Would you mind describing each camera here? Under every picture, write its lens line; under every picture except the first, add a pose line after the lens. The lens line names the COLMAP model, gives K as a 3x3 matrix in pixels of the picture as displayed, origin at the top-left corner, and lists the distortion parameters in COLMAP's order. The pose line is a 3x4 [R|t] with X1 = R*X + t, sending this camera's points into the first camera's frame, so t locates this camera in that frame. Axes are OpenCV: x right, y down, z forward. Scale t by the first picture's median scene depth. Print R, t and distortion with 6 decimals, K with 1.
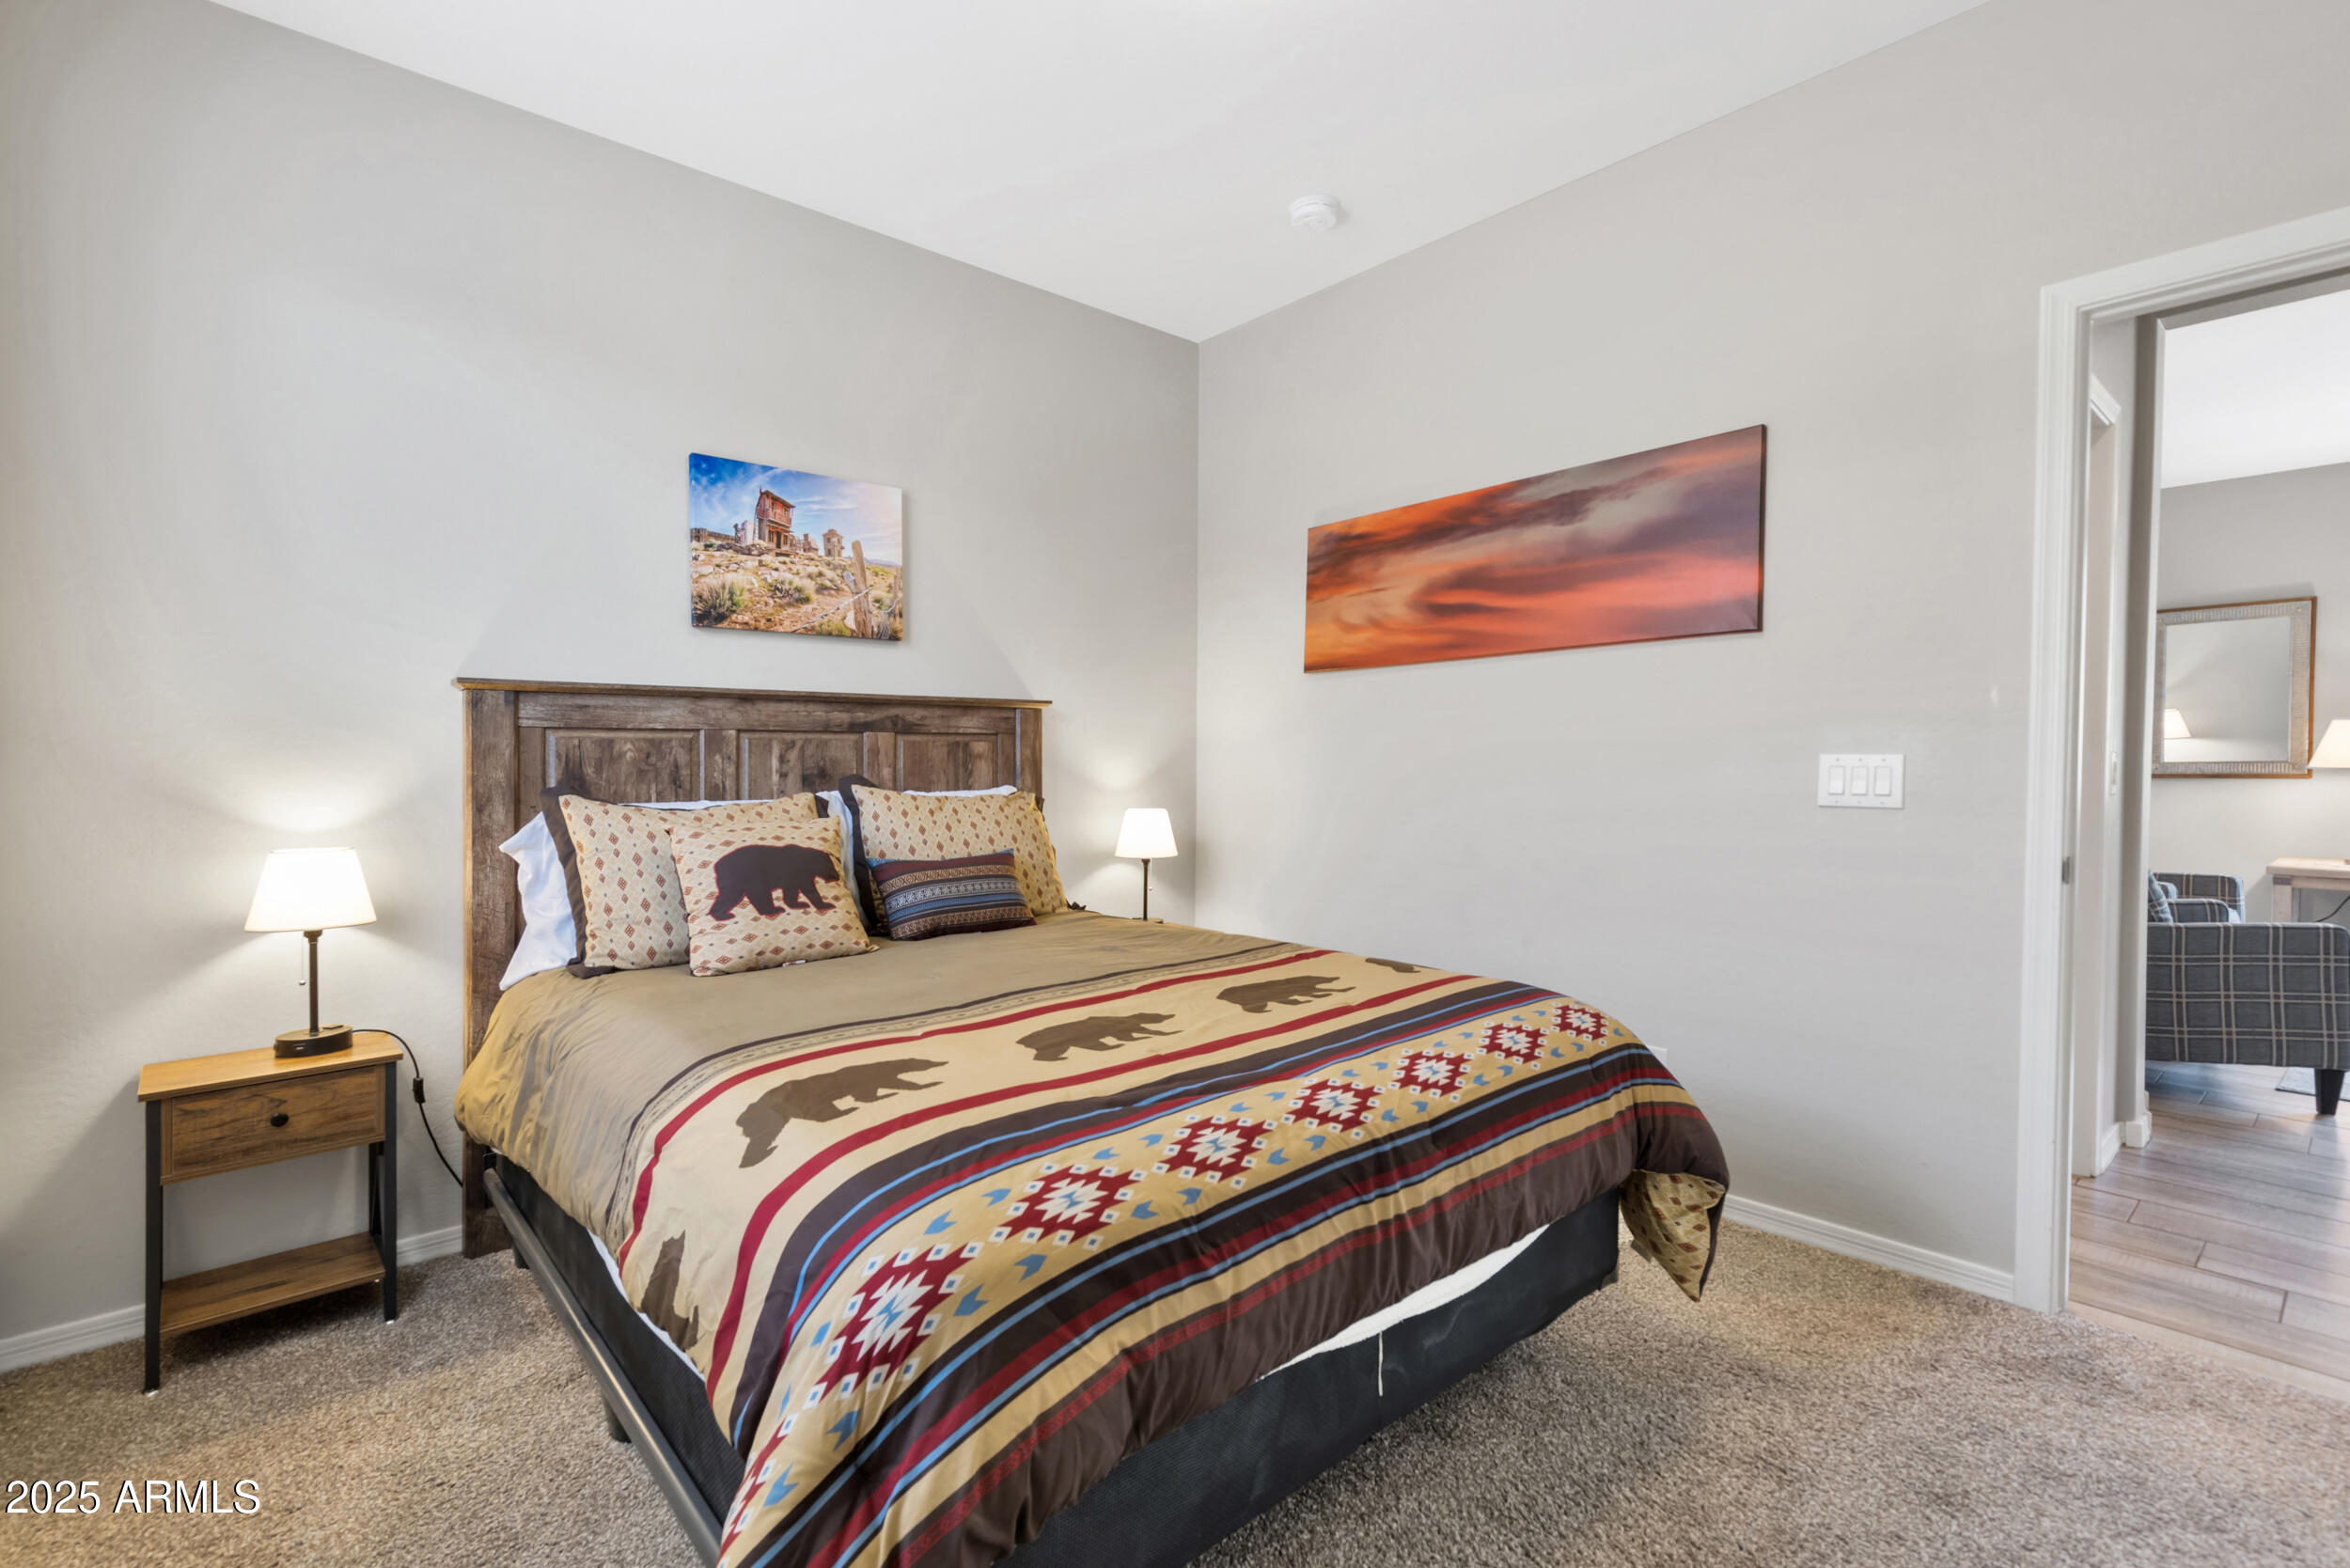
lens RADIAL K [[1075.5, 0, 1165.0], [0, 1075.5, 806.5], [0, 0, 1]] dist [0.016591, -0.001236]
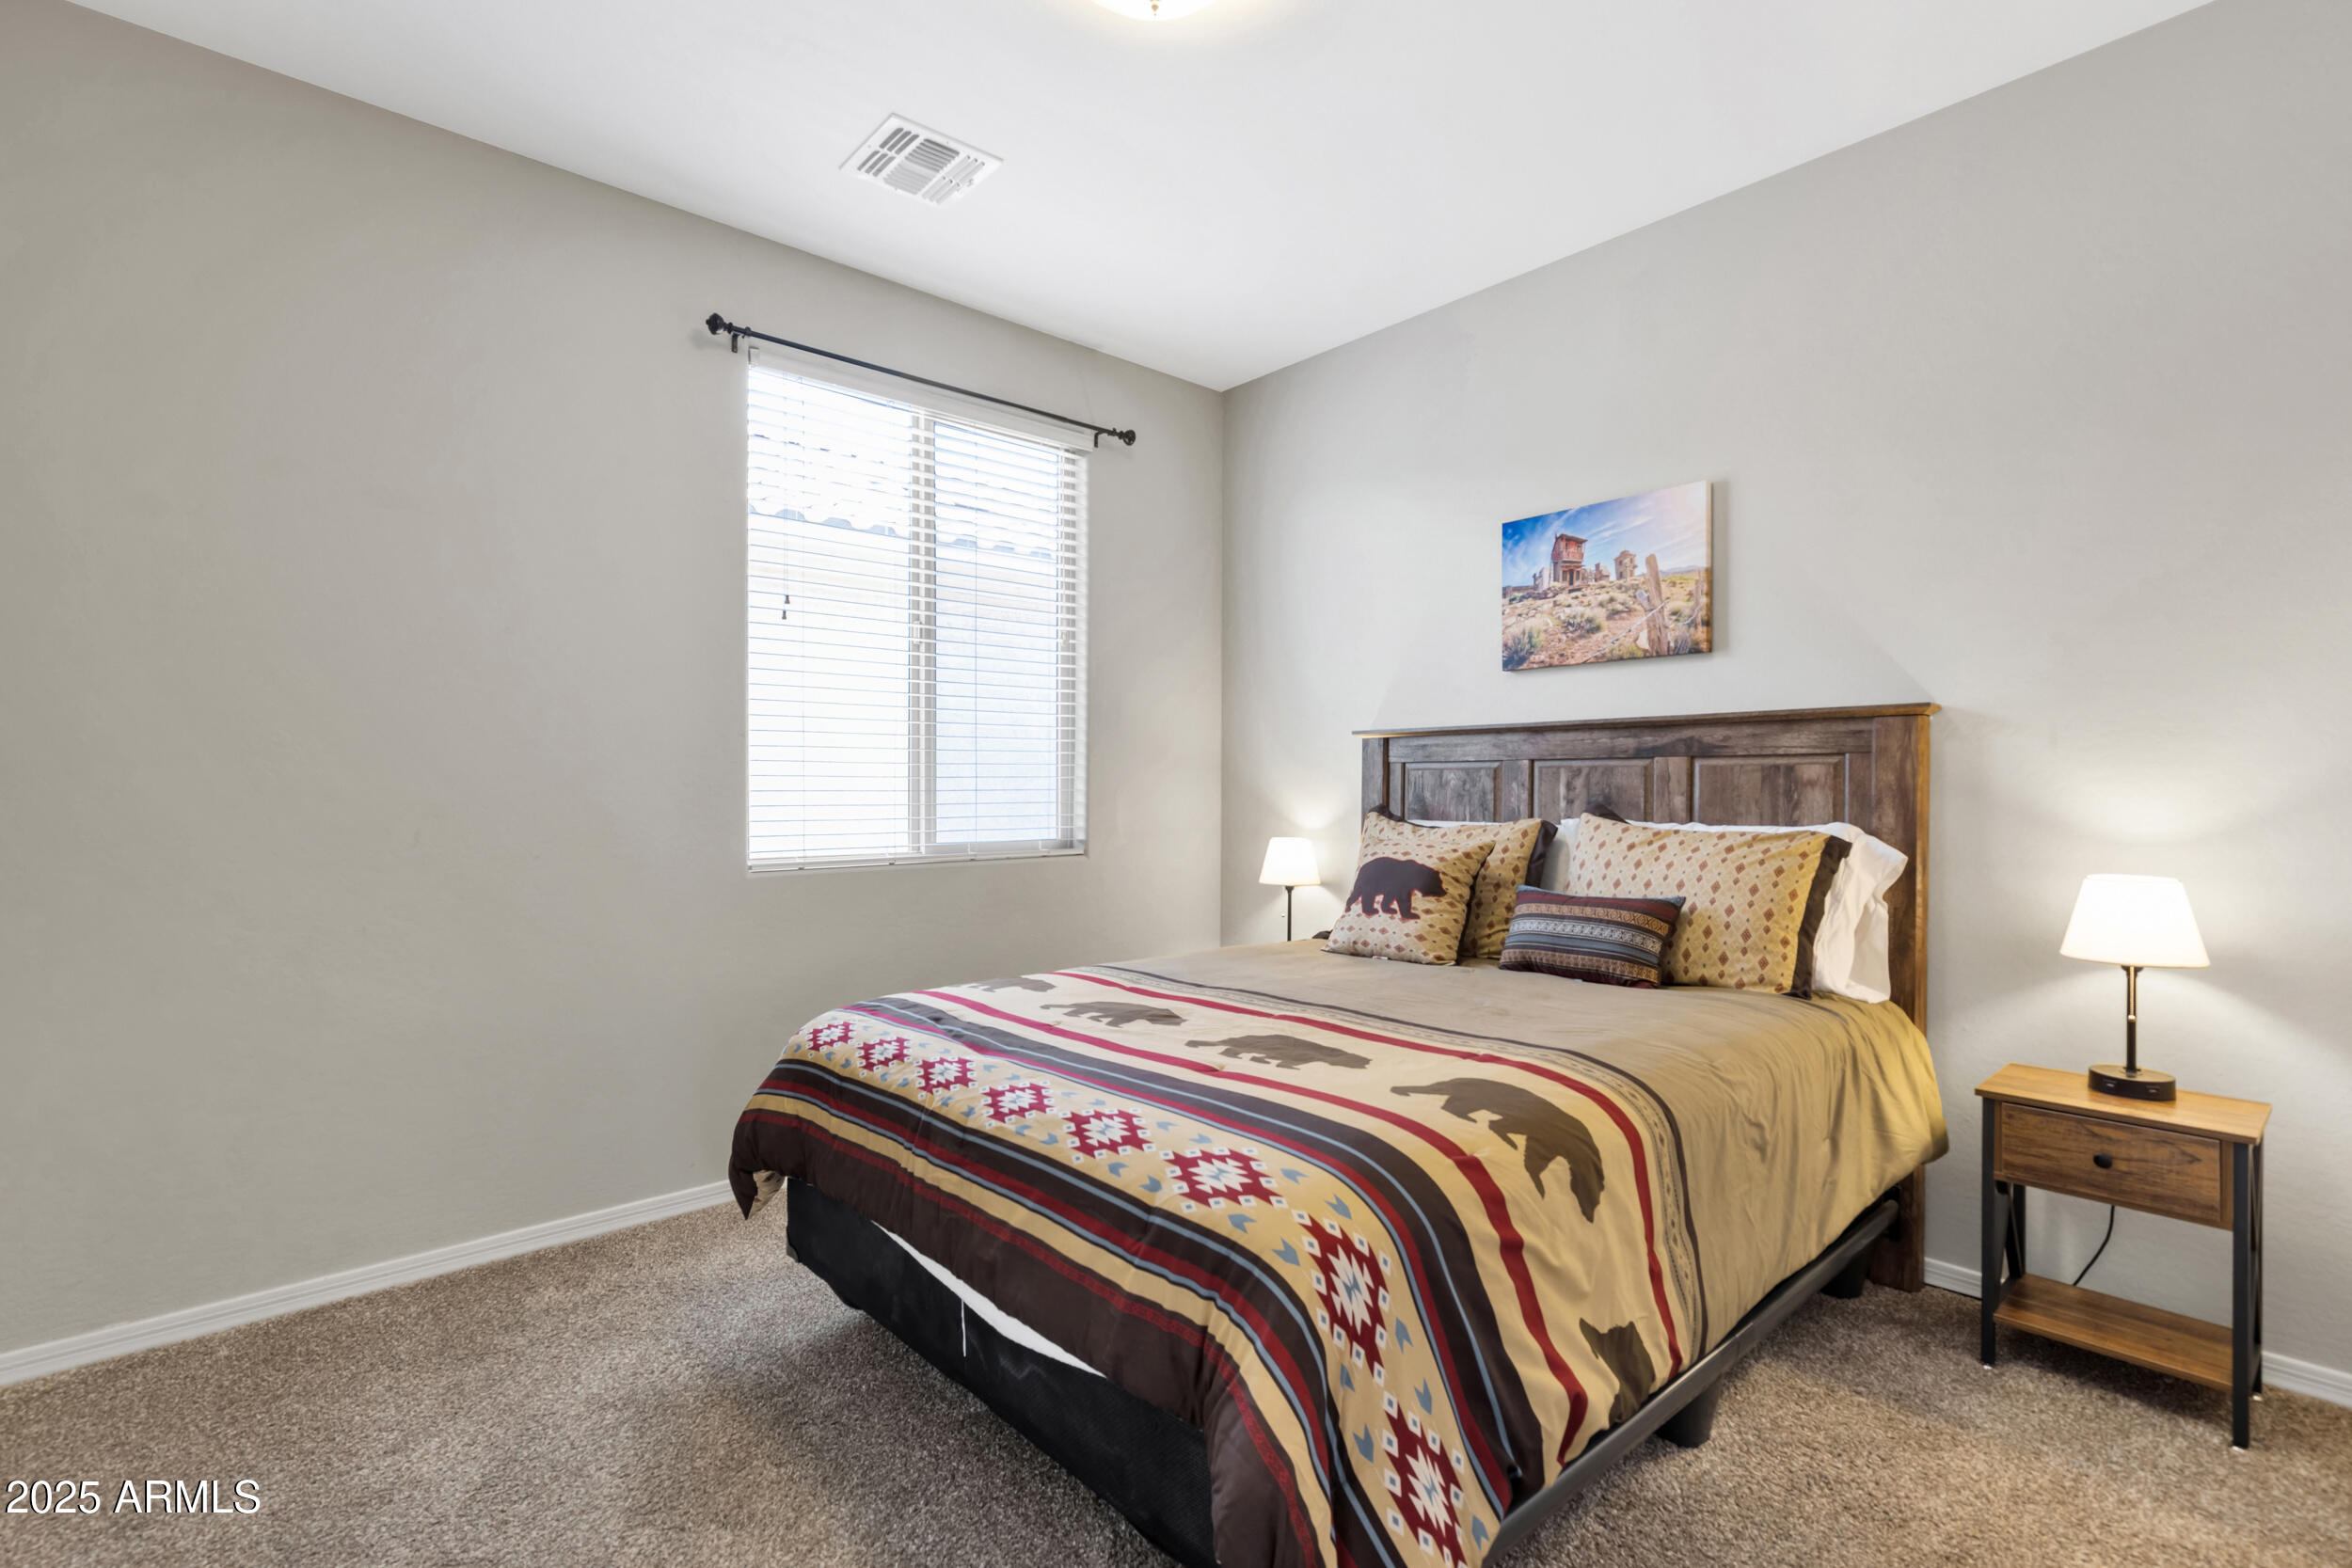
lens RADIAL K [[1076.3, 0, 1167.0], [0, 1076.3, 765.8], [0, 0, 1]] dist [0.016591, -0.001236]
pose [[0.014494, -0.015630, -0.999773, 0.682988], [-0.045005, 0.998854, -0.016268, -0.029498], [0.998882, 0.045231, 0.013773, 0.603510]]
